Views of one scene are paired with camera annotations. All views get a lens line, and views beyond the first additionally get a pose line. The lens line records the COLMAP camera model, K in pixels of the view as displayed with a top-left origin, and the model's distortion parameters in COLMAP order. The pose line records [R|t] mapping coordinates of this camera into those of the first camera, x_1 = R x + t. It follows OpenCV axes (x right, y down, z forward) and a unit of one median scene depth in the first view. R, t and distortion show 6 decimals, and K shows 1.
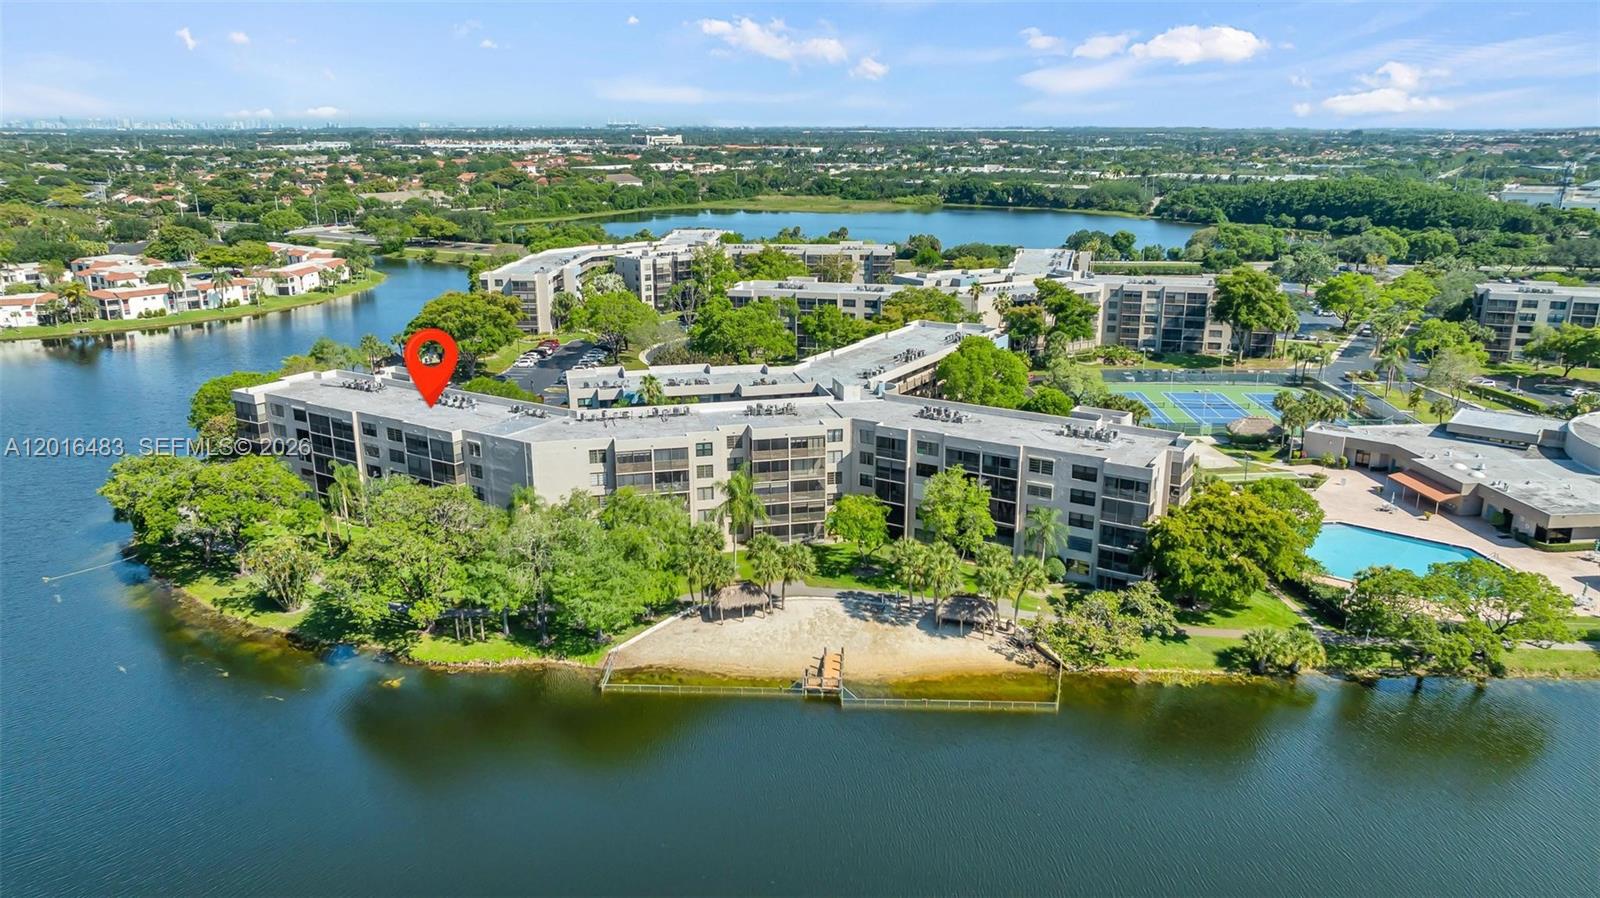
lens RADIAL K [[1134.8, 0, 800.9], [0, 1134.8, 453.1], [0, 0, 1]] dist [-0.030696, 0.038760]
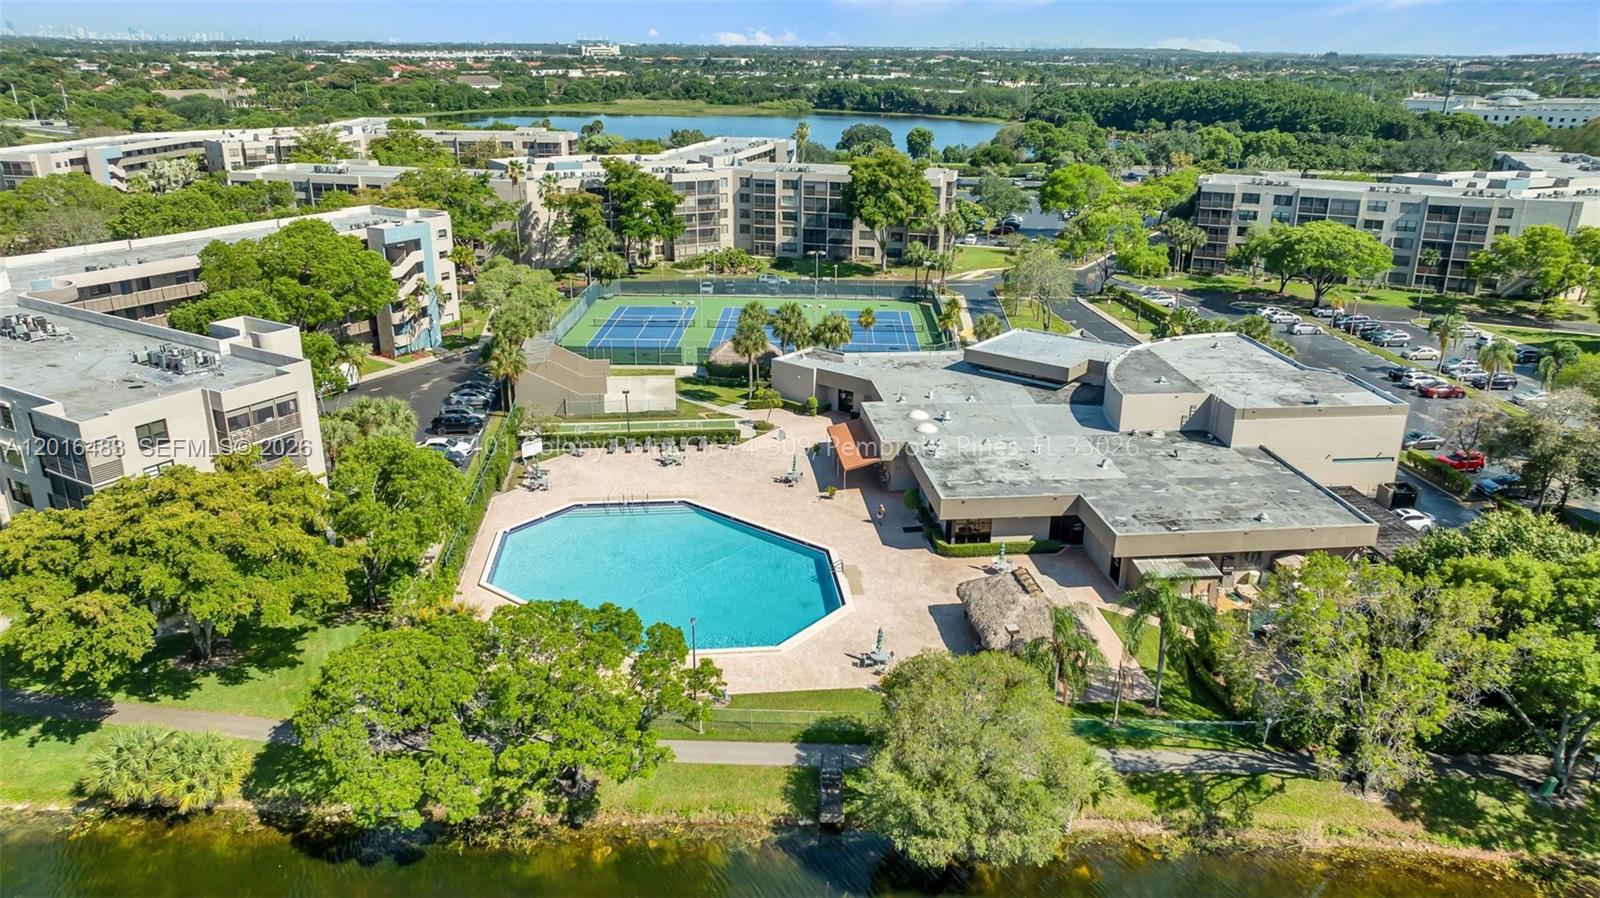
lens RADIAL K [[1134.8, 0, 806.0], [0, 1134.8, 442.9], [0, 0, 1]] dist [-0.030696, 0.038760]
pose [[0.999861, 0.006481, 0.015346, 0.262705], [-0.007323, 0.998434, 0.055469, -0.004180], [-0.014962, -0.055574, 0.998342, 0.174527]]
